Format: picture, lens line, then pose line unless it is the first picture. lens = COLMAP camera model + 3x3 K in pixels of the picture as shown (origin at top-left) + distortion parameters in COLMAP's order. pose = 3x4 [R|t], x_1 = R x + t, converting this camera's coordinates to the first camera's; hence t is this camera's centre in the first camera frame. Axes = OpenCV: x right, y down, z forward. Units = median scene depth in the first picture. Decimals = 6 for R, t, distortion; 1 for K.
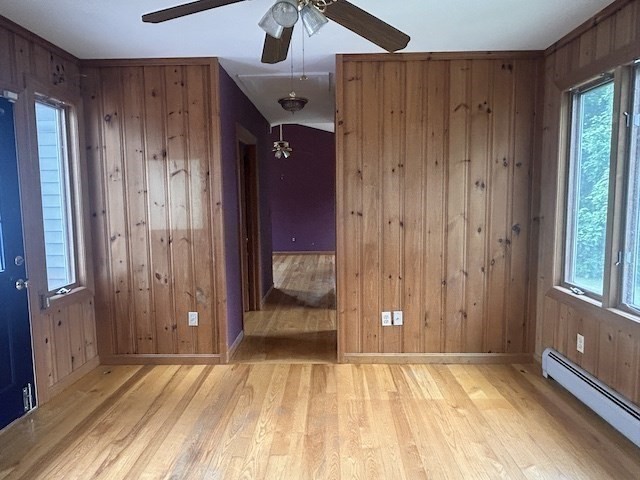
lens RADIAL K [[418.4, 0, 319.6], [0, 418.4, 238.0], [0, 0, 1]] dist [0.009450, 0.001518]
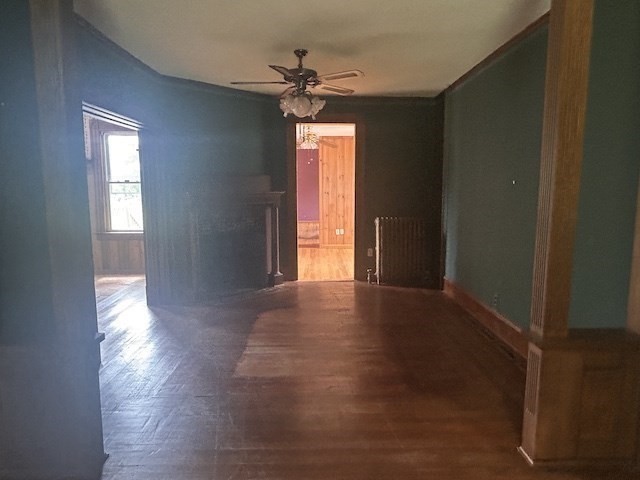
lens RADIAL K [[418.4, 0, 320.5], [0, 418.4, 240.3], [0, 0, 1]] dist [0.009450, 0.001518]
pose [[0.999168, 0.000529, 0.040778, -0.063910], [-0.001394, 0.999775, 0.021177, 0.190616], [-0.040758, -0.021216, 0.998944, -1.724931]]
